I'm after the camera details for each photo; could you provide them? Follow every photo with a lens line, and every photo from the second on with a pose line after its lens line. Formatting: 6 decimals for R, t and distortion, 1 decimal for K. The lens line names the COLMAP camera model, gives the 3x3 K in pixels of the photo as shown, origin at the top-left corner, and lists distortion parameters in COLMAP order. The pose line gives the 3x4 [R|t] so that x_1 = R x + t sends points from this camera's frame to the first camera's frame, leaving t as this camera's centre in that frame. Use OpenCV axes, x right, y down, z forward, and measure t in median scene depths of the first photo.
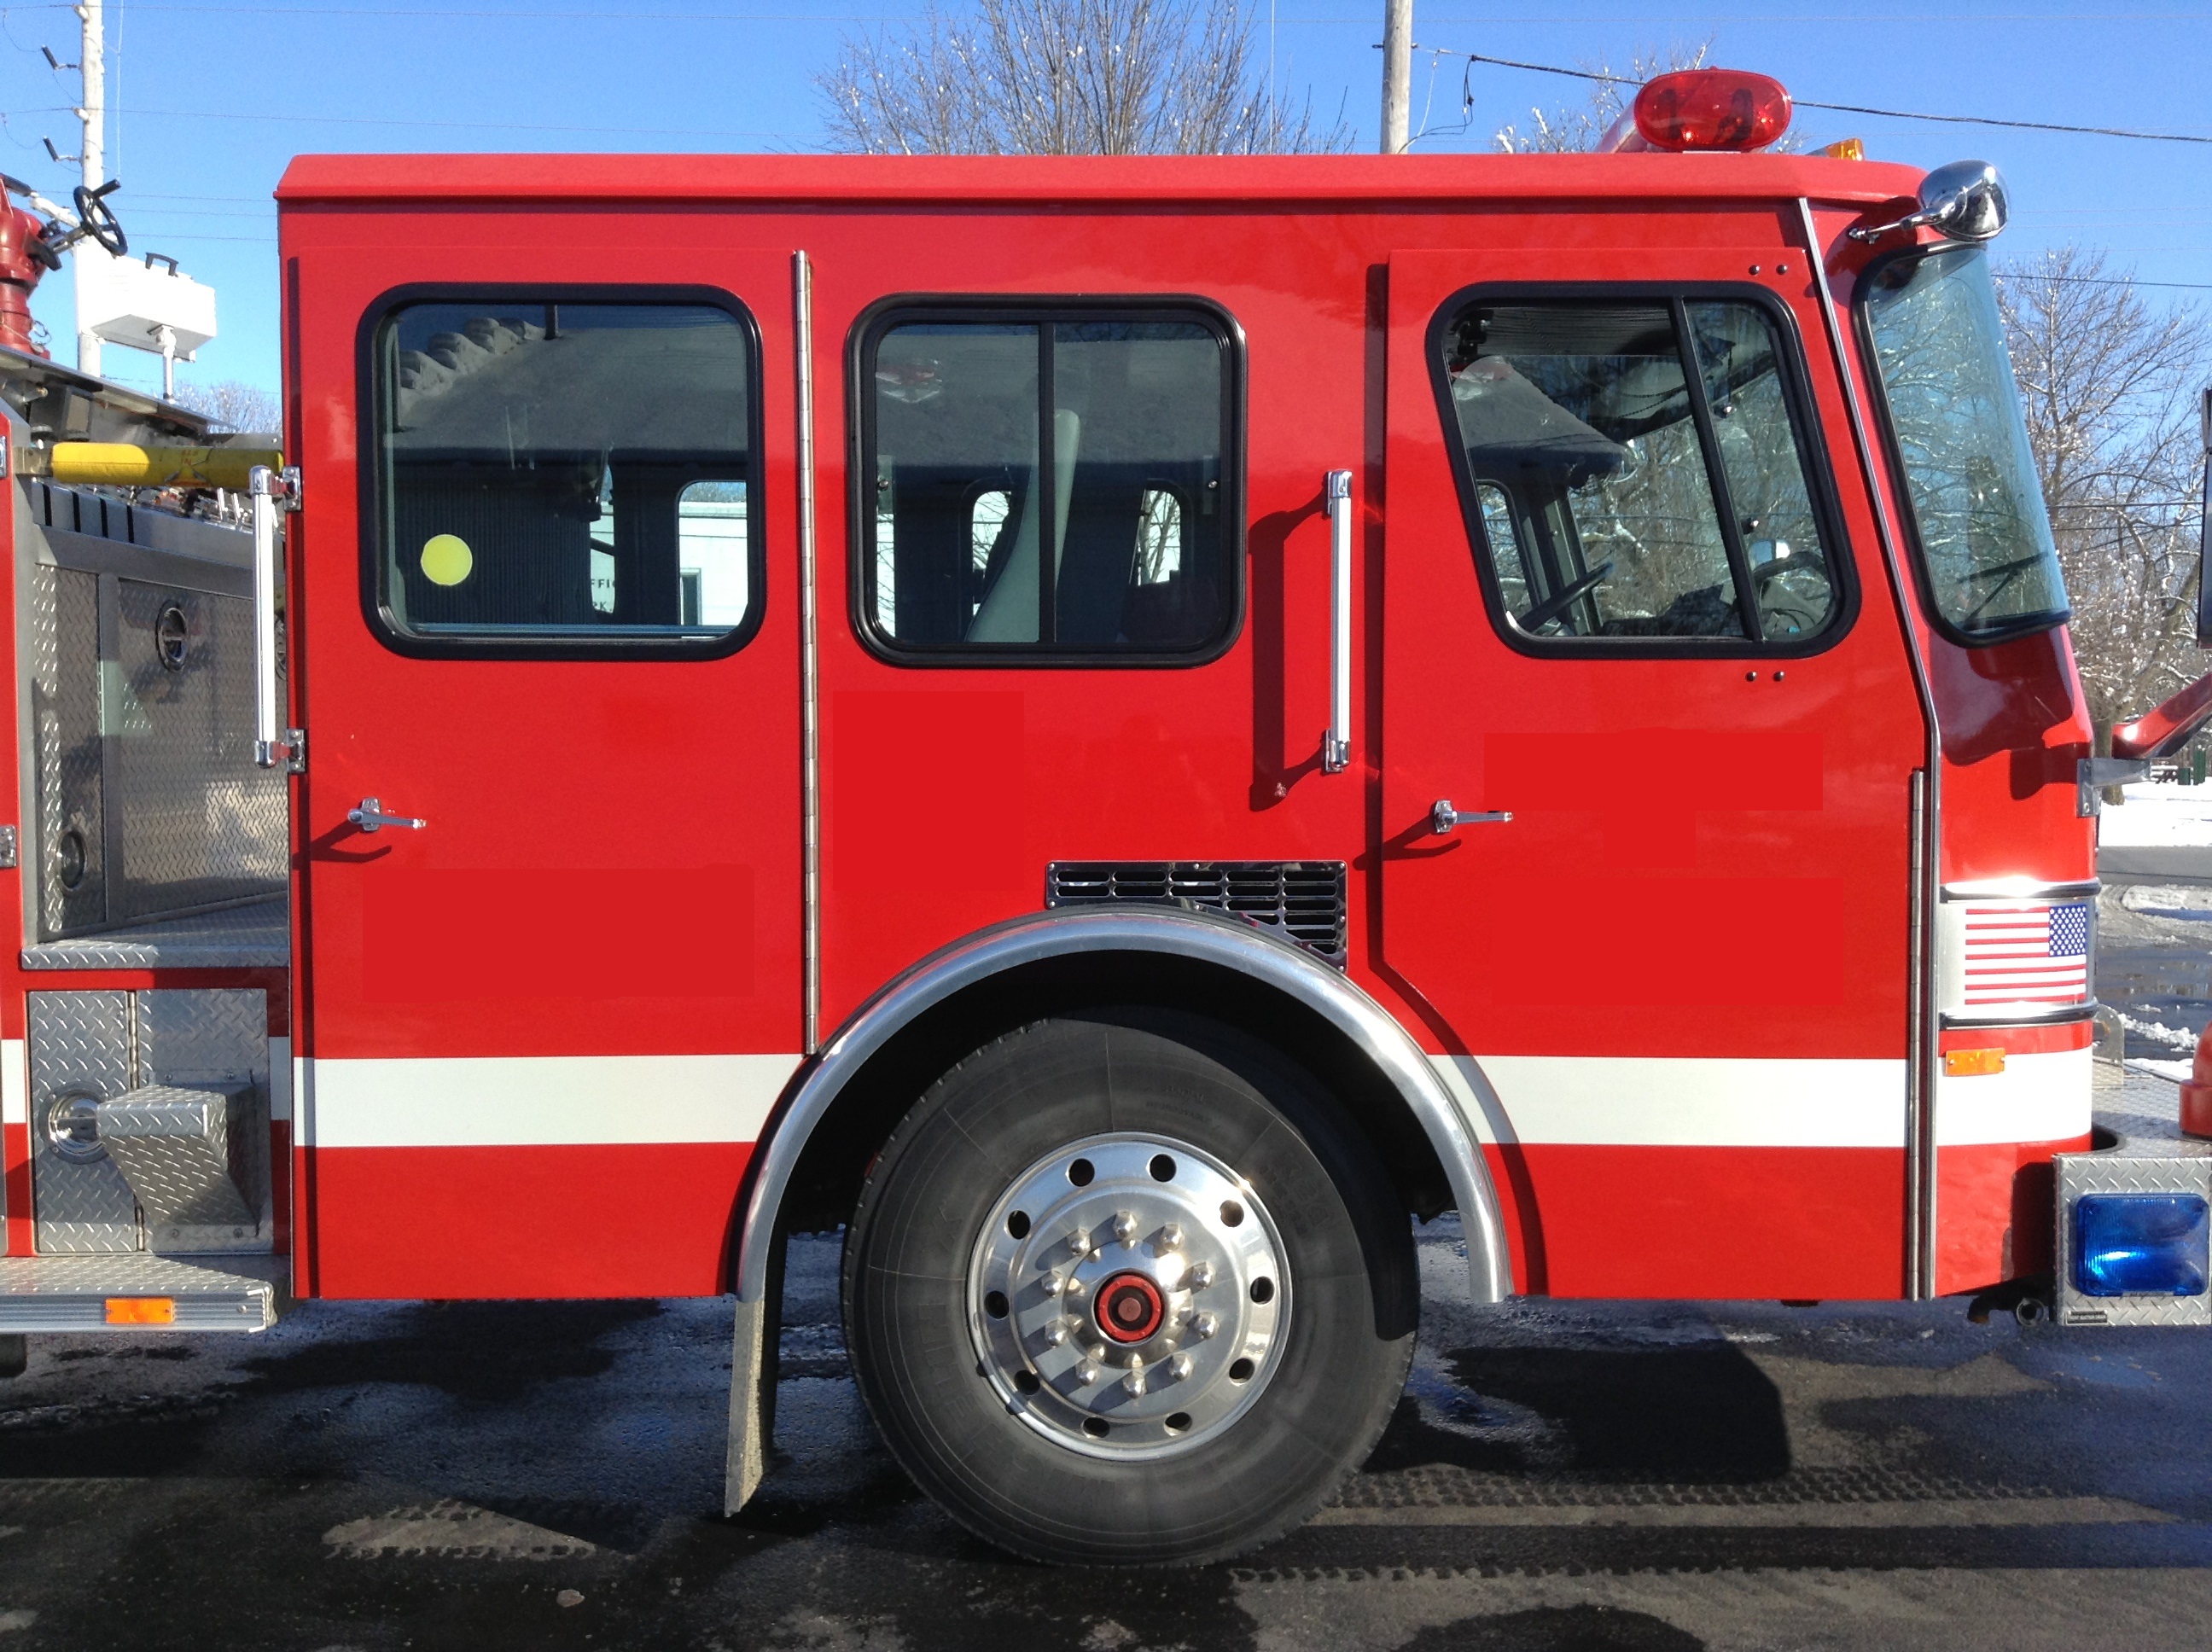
lens RADIAL K [[2079.1, 0, 1145.8], [0, 2079.1, 774.8], [0, 0, 1]] dist [0.032162, 0.000000]
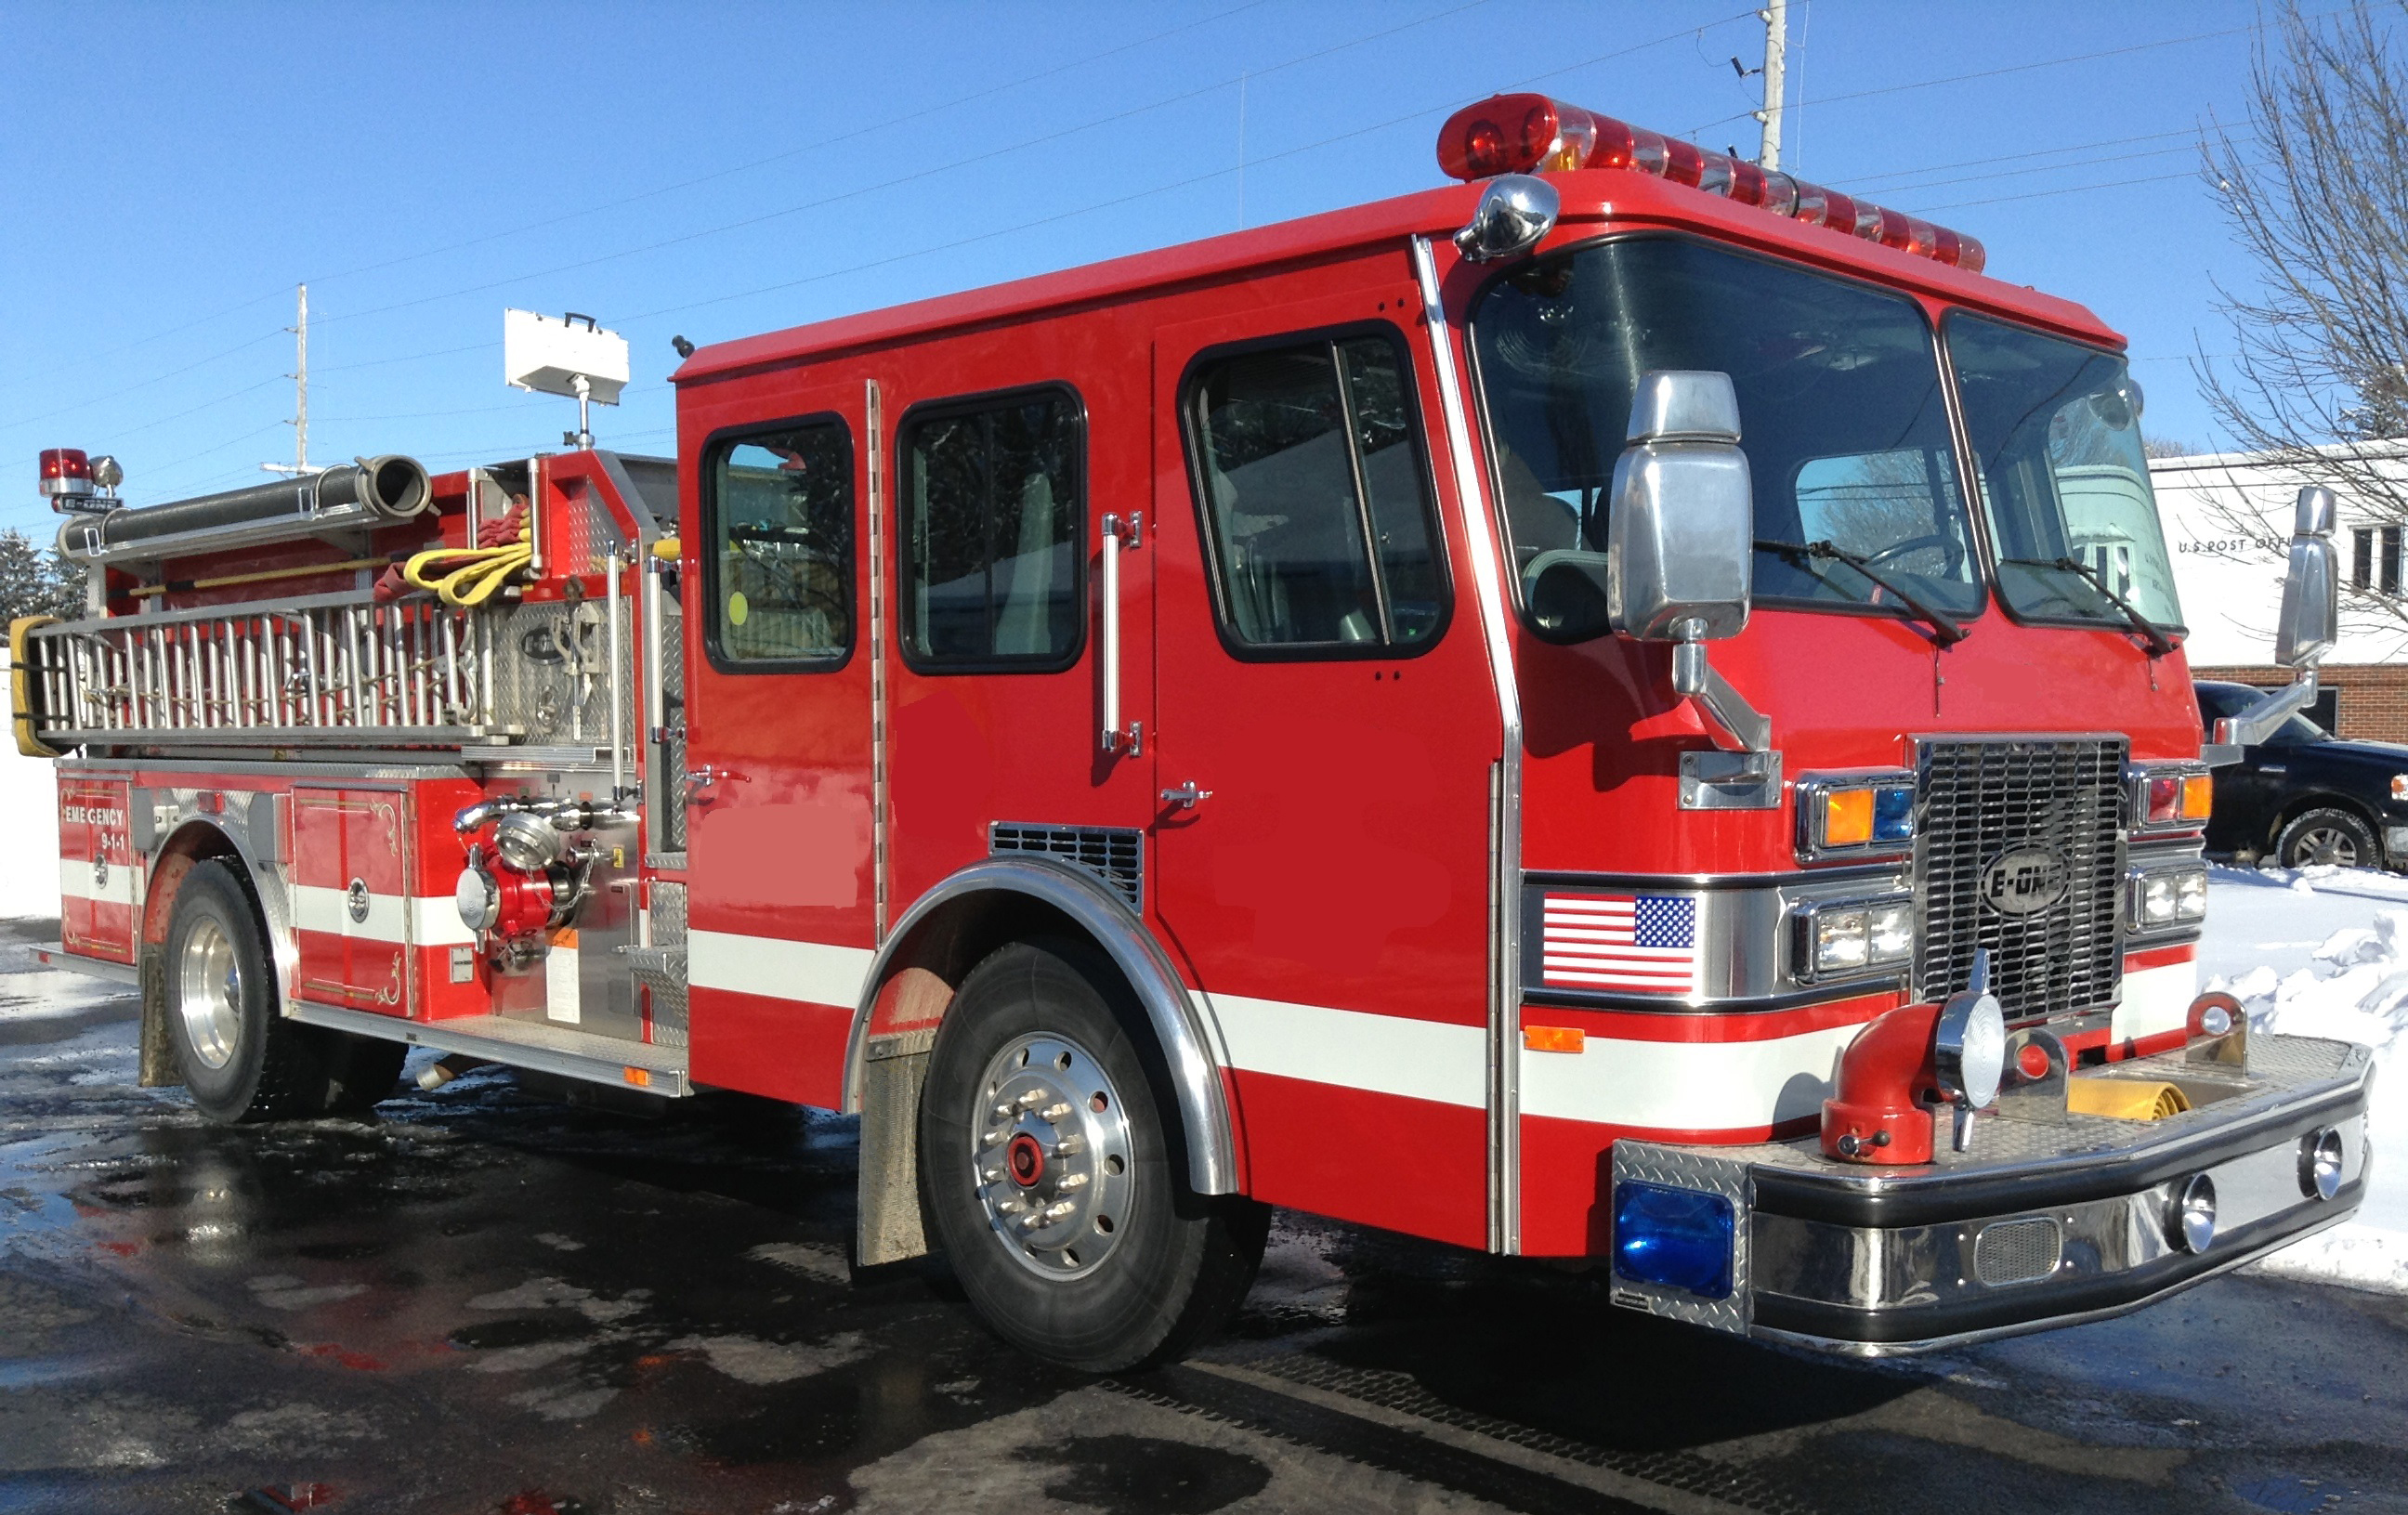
lens RADIAL K [[2309.2, 0, 1180.5], [0, 2309.2, 866.9], [0, 0, 1]] dist [0.003895, 0.000000]
pose [[0.683412, 0.047148, -0.728509, 1.096410], [-0.014428, 0.998590, 0.051092, -0.005595], [0.729890, -0.024406, 0.683129, 0.077288]]
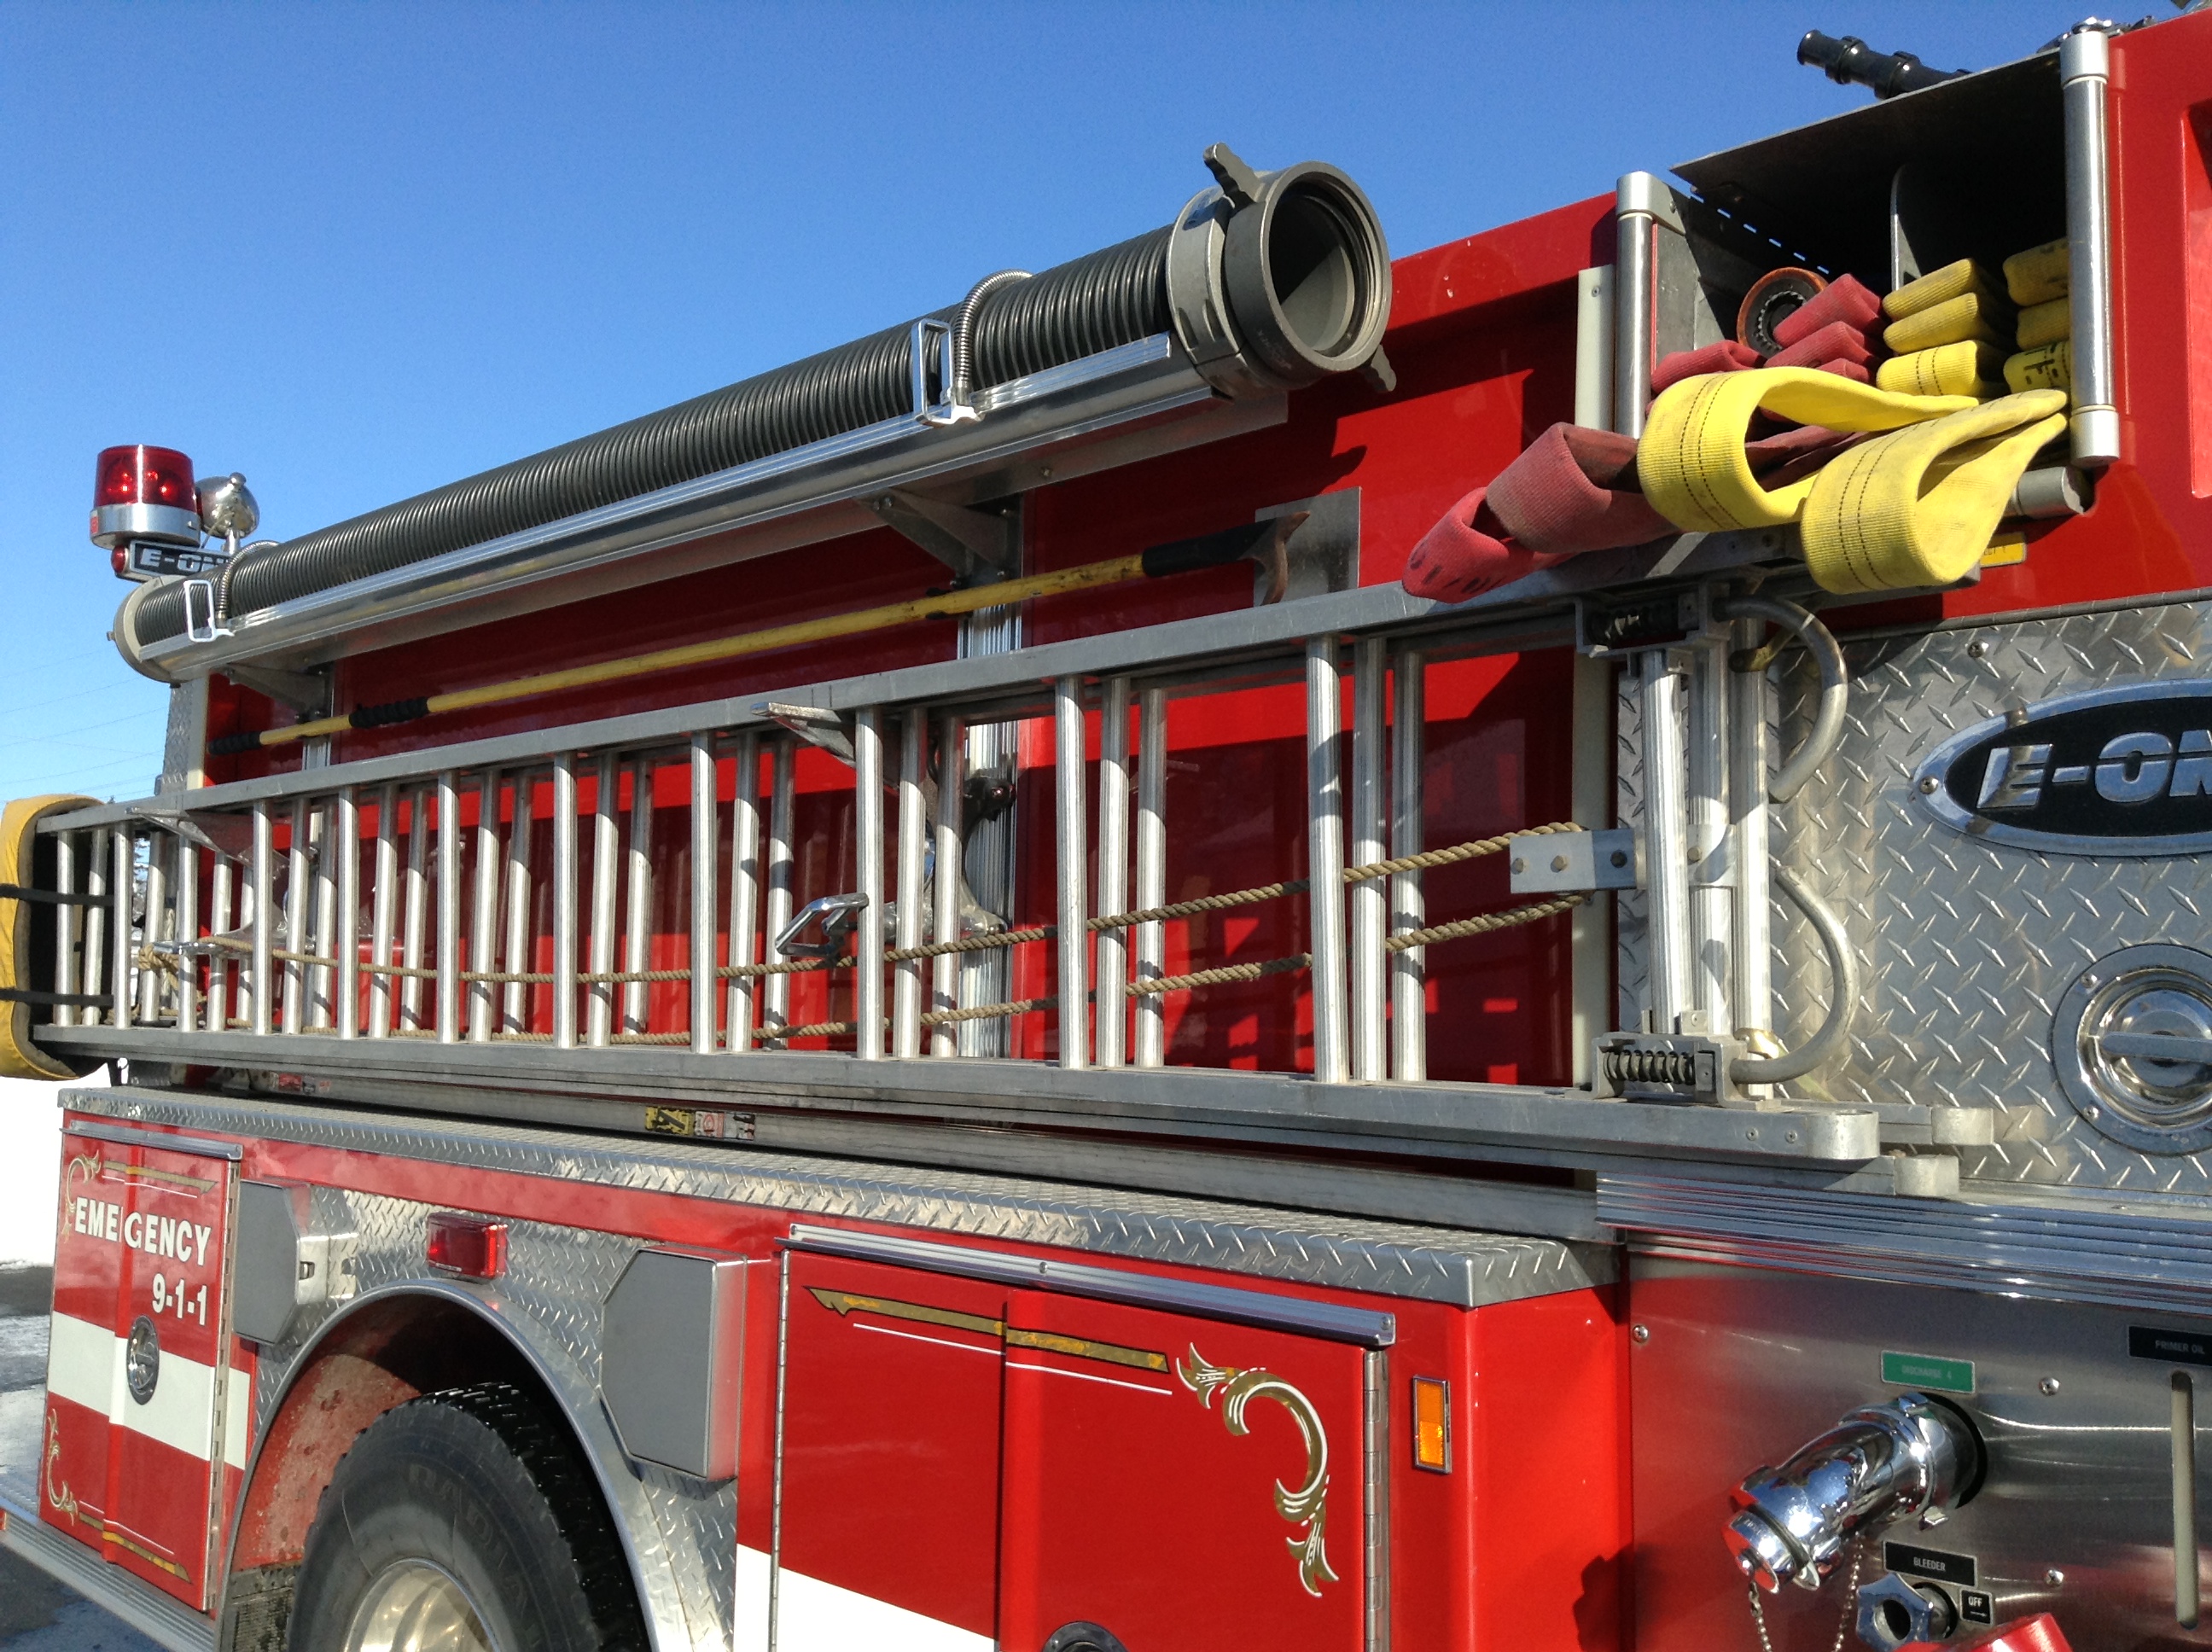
lens RADIAL K [[2079.1, 0, 1093.3], [0, 2079.1, 826.7], [0, 0, 1]] dist [0.032162, 0.000000]
pose [[0.683641, -0.046477, -0.728337, -0.533152], [-0.043257, 0.993635, -0.104008, -0.022147], [0.728536, 0.102609, 0.677279, 0.580071]]
